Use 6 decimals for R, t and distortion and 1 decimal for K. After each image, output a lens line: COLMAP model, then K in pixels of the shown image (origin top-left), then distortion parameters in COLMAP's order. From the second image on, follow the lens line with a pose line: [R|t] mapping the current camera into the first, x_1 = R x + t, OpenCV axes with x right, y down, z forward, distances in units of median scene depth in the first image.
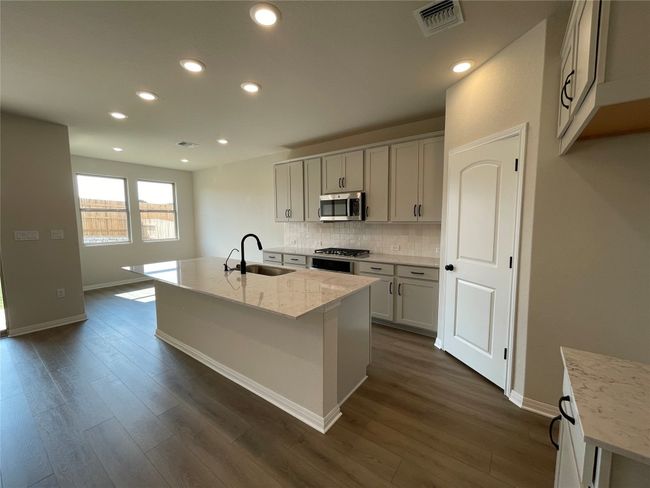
lens RADIAL K [[263.3, 0, 329.1], [0, 263.3, 248.0], [0, 0, 1]] dist [-0.000140, 0.000198]
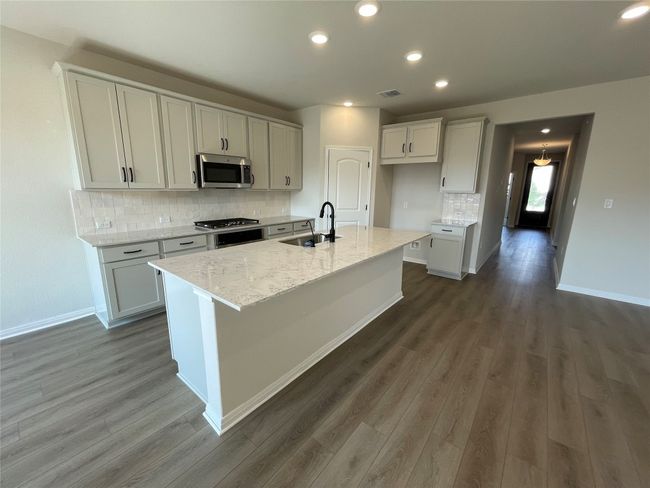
lens RADIAL K [[263.3, 0, 329.4], [0, 263.3, 239.7], [0, 0, 1]] dist [-0.000140, 0.000198]
pose [[0.049364, -0.185448, 0.981413, -0.946544], [0.095774, 0.978962, 0.180167, -0.066098], [-0.994178, 0.085100, 0.066086, 0.684279]]
